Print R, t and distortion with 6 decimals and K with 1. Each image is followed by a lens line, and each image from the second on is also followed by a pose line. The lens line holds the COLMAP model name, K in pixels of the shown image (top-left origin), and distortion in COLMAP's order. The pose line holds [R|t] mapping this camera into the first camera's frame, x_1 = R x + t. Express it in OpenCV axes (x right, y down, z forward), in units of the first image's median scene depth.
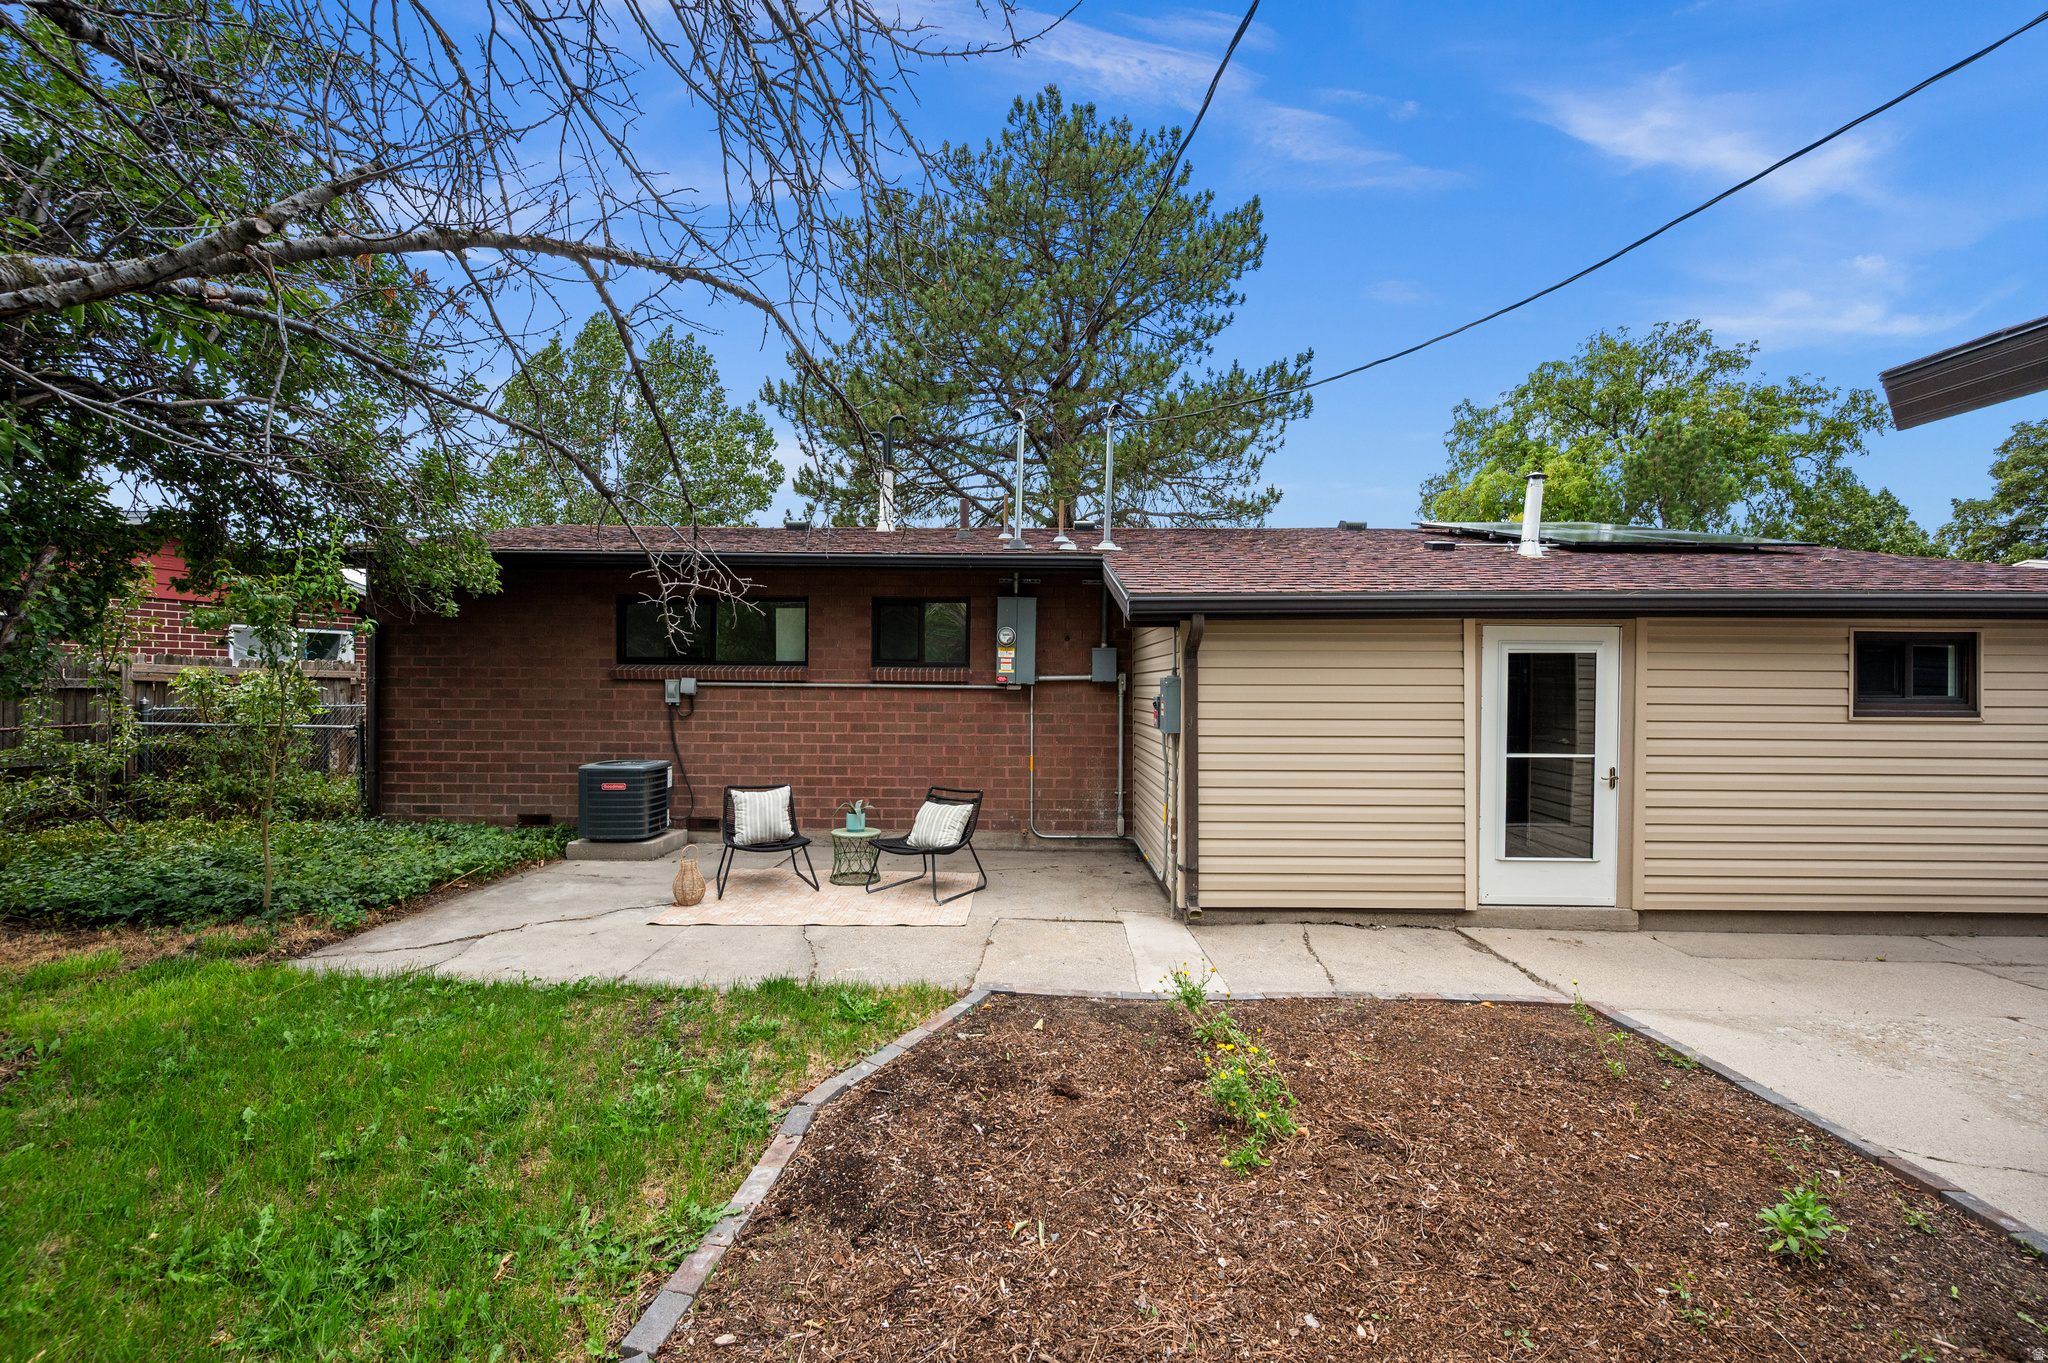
lens RADIAL K [[821.6, 0, 1021.8], [0, 821.6, 681.1], [0, 0, 1]] dist [0.005016, 0.000619]
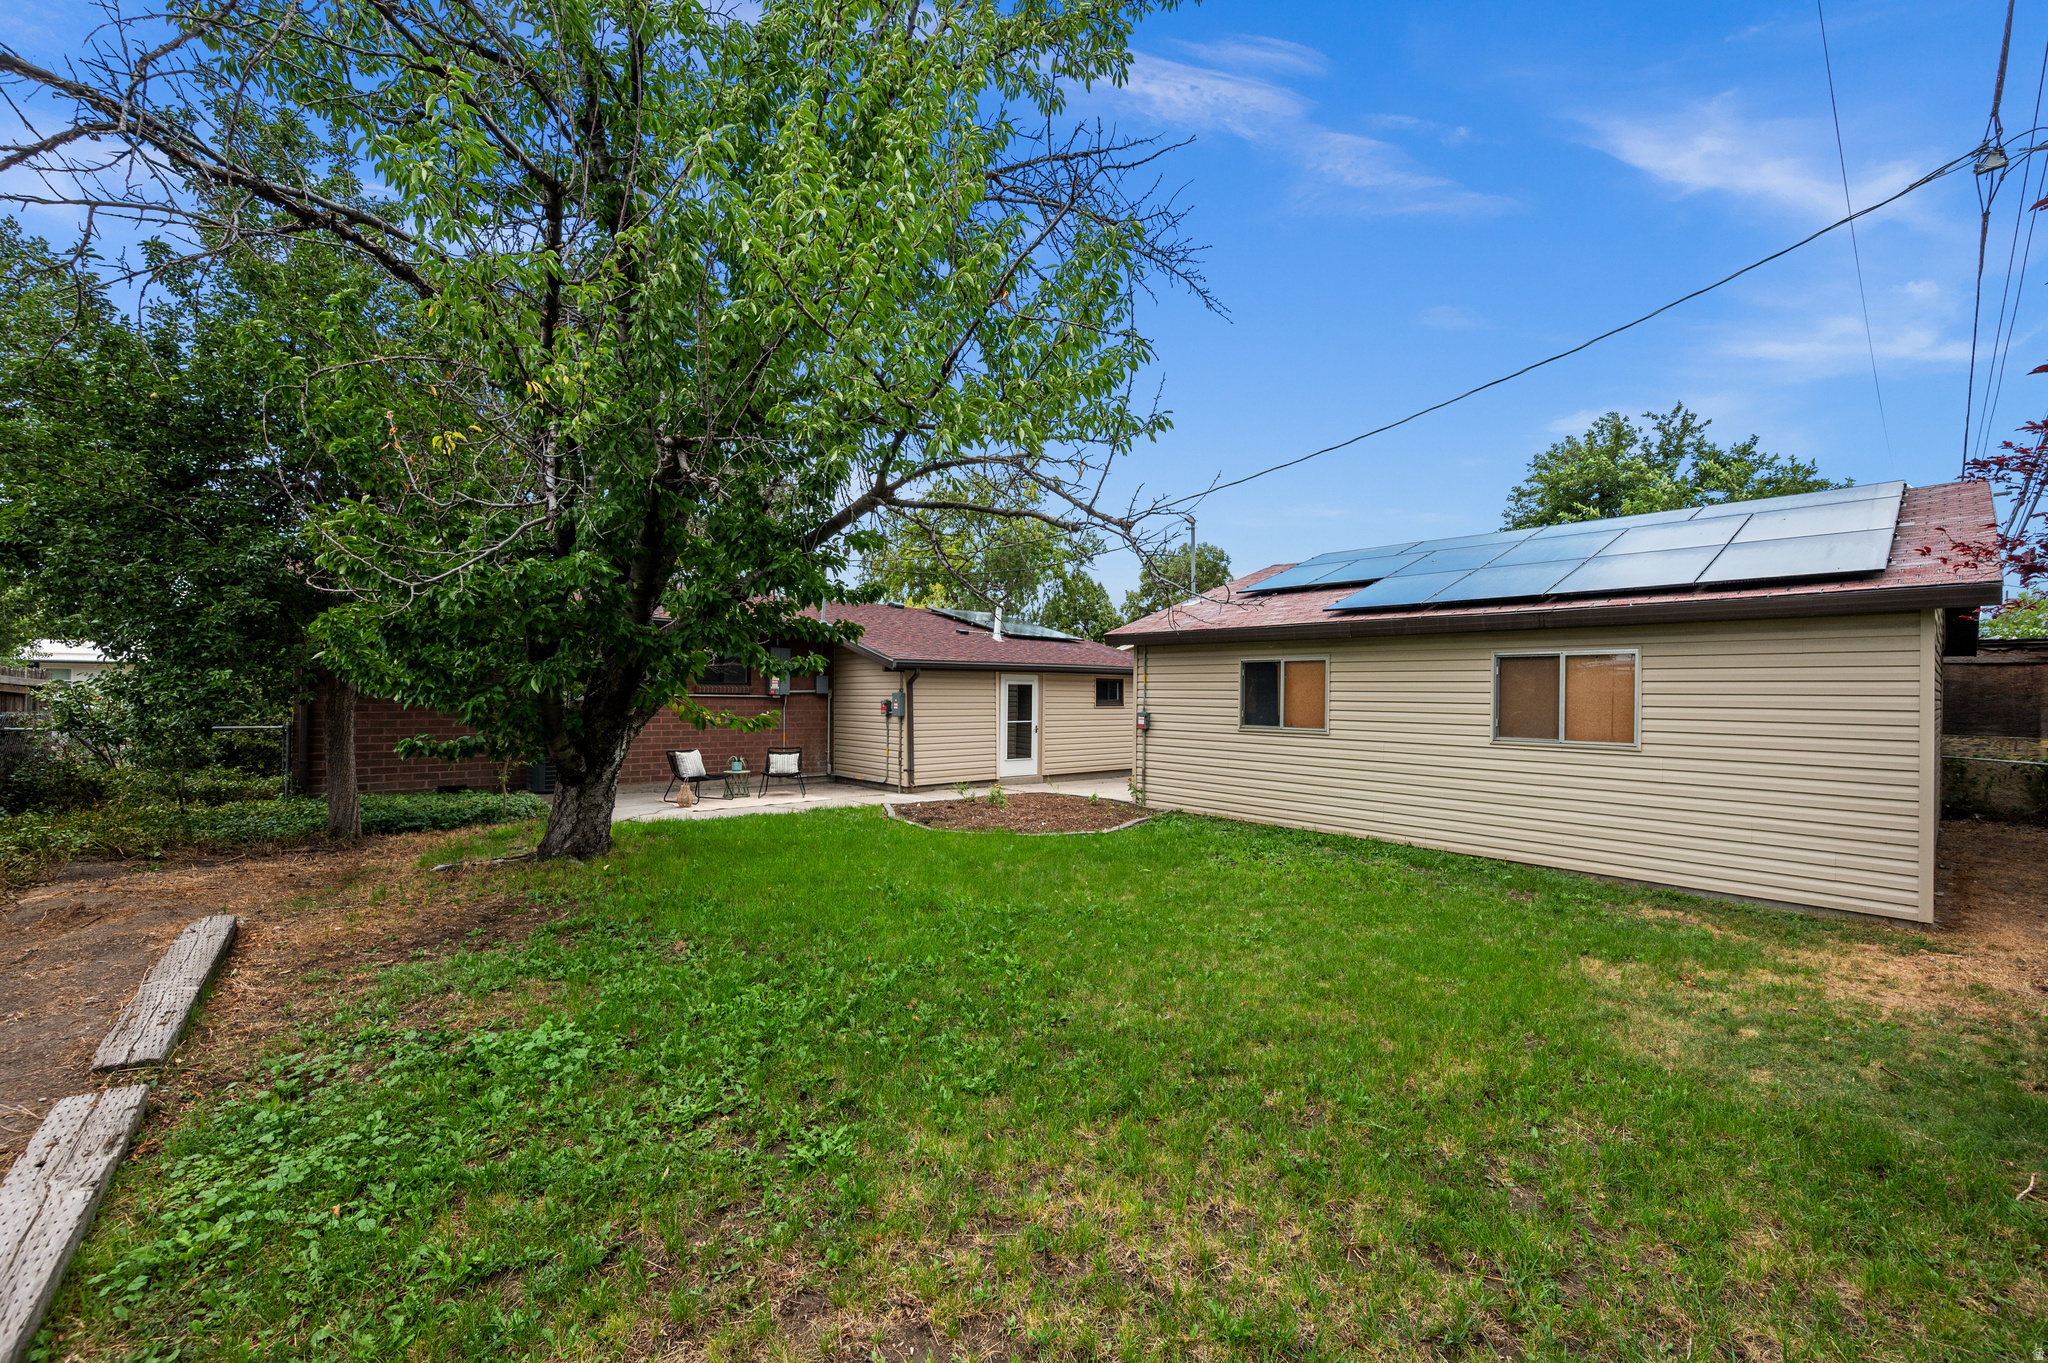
lens RADIAL K [[821.6, 0, 1027.6], [0, 821.6, 689.0], [0, 0, 1]] dist [0.005016, 0.000619]
pose [[0.750204, 0.007850, 0.661160, -0.988587], [-0.008107, 0.999964, -0.002673, -0.010687], [-0.661157, -0.003355, 0.750240, -0.922969]]
